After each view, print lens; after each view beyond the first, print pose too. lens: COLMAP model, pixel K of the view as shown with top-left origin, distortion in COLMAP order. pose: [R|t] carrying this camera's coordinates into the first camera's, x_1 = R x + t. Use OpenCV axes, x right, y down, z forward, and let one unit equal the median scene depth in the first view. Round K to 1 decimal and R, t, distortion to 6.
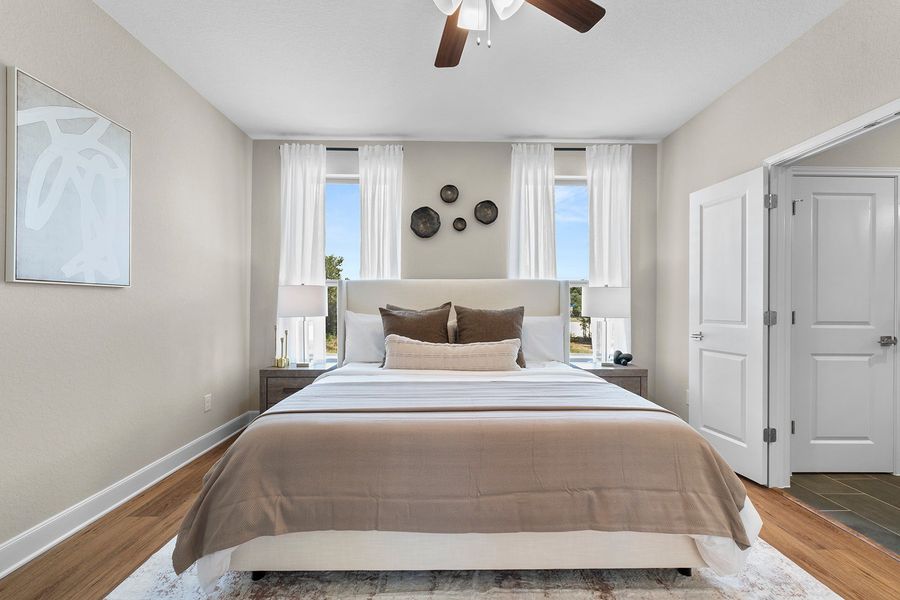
lens RADIAL K [[381.8, 0, 455.3], [0, 381.8, 304.2], [0, 0, 1]] dist [-0.003254, 0.000902]
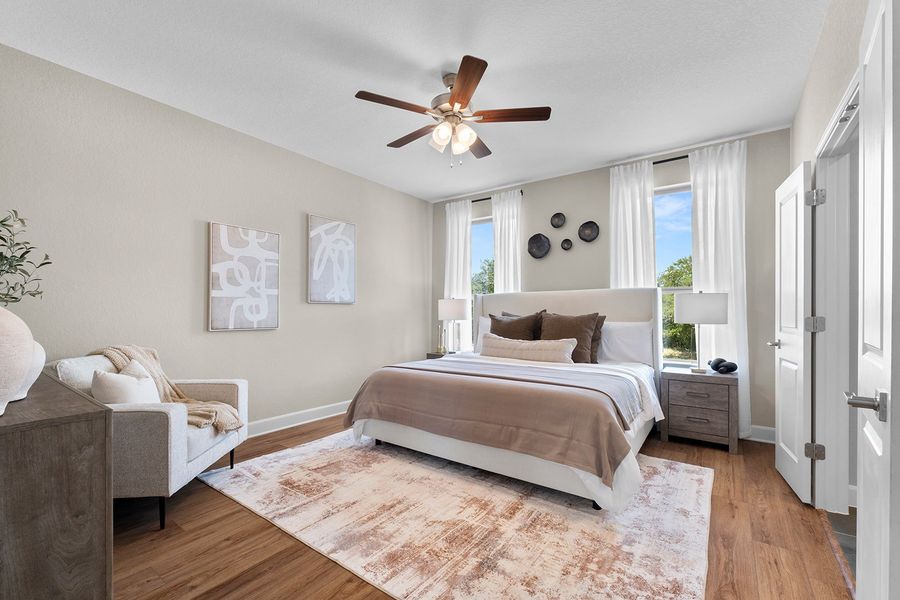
lens RADIAL K [[381.8, 0, 452.9], [0, 381.8, 314.9], [0, 0, 1]] dist [-0.003254, 0.000902]
pose [[0.800744, 0.001684, -0.599004, 0.458382], [0.002992, 0.999972, 0.006810, 0.002711], [0.598999, -0.007245, 0.800717, -0.178363]]
